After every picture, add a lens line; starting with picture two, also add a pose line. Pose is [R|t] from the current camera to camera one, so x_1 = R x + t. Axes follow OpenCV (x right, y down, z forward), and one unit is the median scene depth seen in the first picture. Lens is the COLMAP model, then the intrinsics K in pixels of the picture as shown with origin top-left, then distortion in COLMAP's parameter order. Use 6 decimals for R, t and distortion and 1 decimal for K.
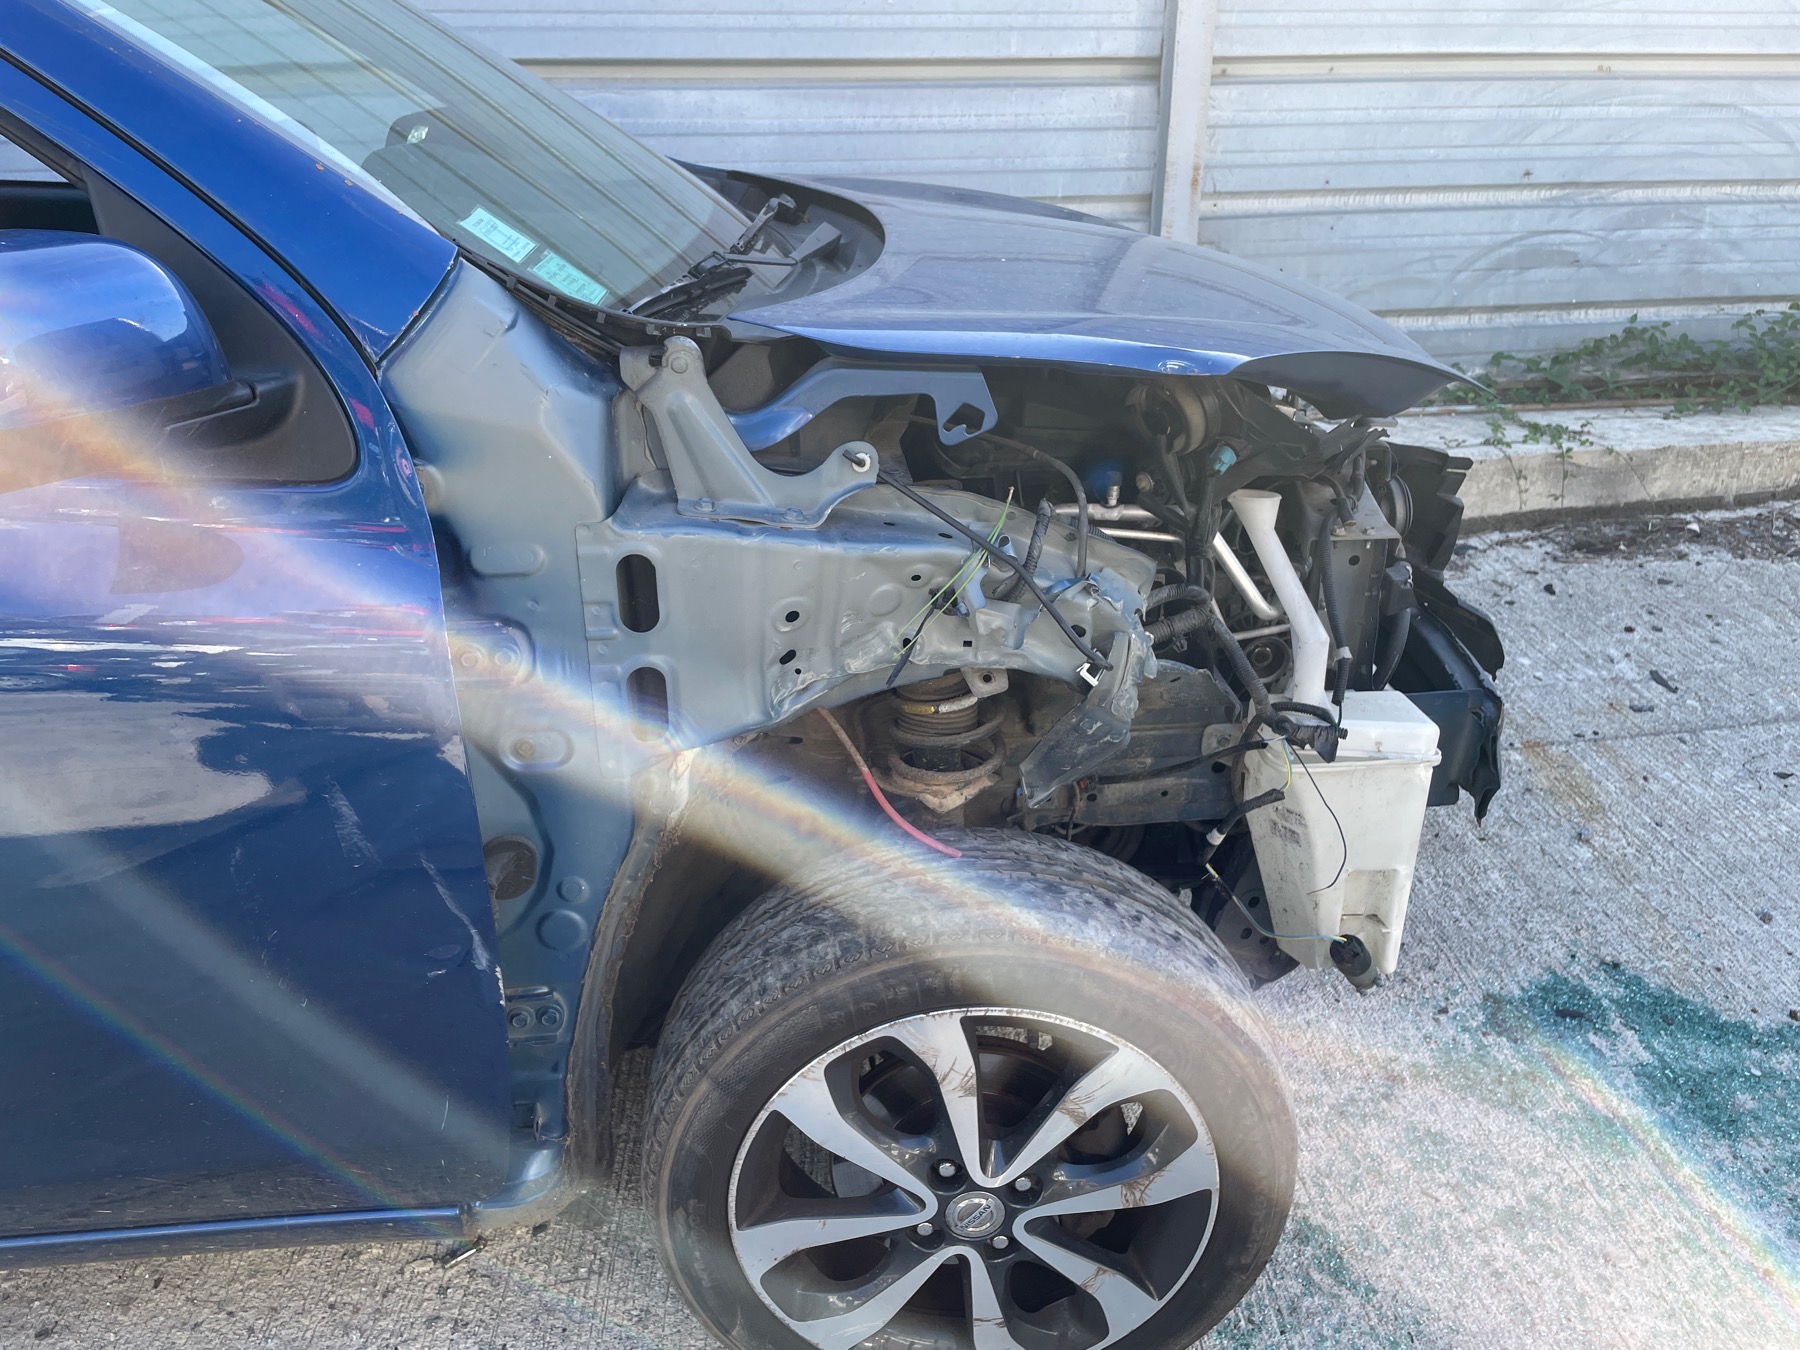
lens RADIAL K [[1365.1, 0, 883.9], [0, 1365.1, 664.8], [0, 0, 1]] dist [0.053689, -0.067339]
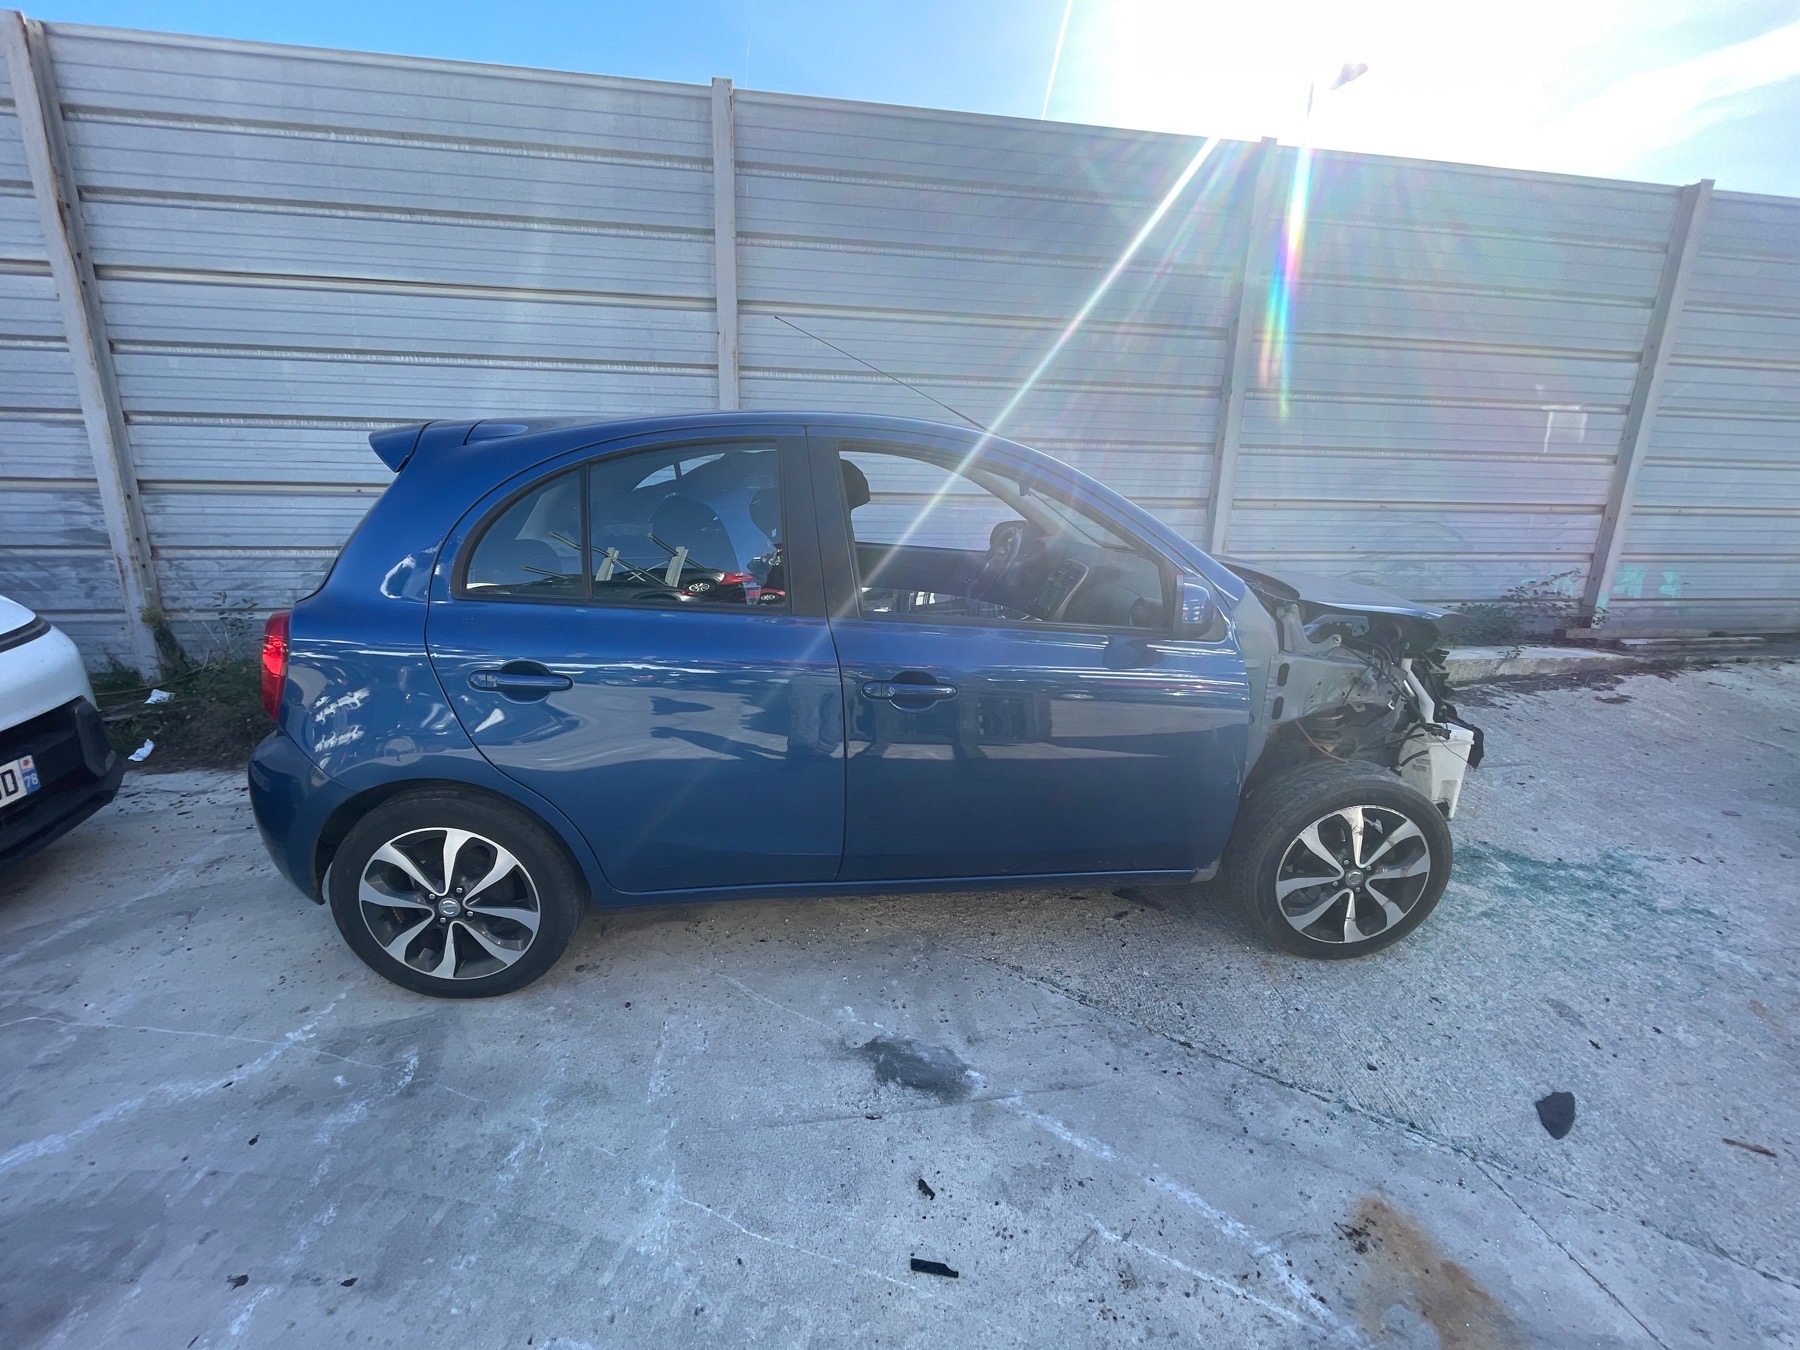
lens RADIAL K [[725.5, 0, 896.7], [0, 725.5, 679.6], [0, 0, 1]] dist [-0.002977, -0.000091]
pose [[0.999534, 0.028602, -0.010653, -0.924534], [-0.029762, 0.990732, -0.132527, 0.188623], [0.006764, 0.132782, 0.991122, -0.678073]]
